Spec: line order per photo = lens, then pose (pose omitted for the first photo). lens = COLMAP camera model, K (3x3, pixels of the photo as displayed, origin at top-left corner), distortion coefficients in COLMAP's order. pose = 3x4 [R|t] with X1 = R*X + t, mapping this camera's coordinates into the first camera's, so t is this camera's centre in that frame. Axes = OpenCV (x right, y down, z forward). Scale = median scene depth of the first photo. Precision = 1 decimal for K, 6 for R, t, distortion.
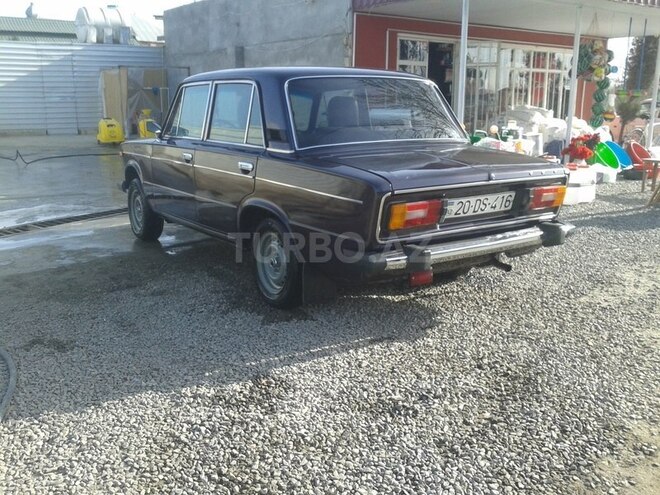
lens RADIAL K [[644.0, 0, 332.6], [0, 644.0, 249.3], [0, 0, 1]] dist [0.005451, 0.000000]
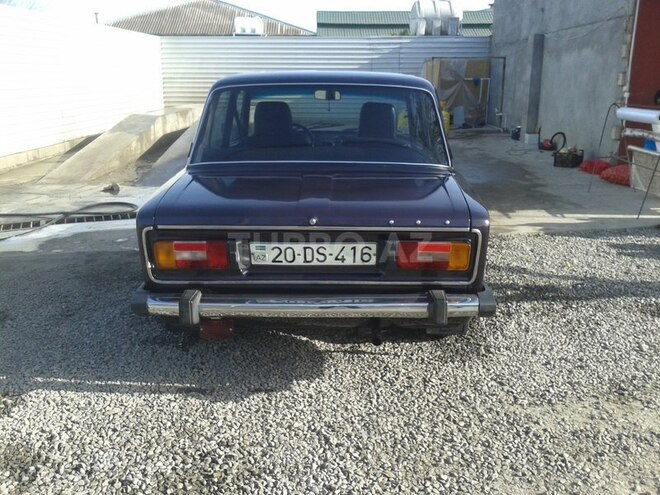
lens RADIAL K [[644.0, 0, 330.0], [0, 644.0, 245.9], [0, 0, 1]] dist [0.005451, 0.000000]
pose [[0.826078, 0.141112, -0.545602, 0.173254], [-0.133348, 0.989595, 0.054046, -0.032006], [0.547552, 0.028109, 0.836300, 0.093684]]
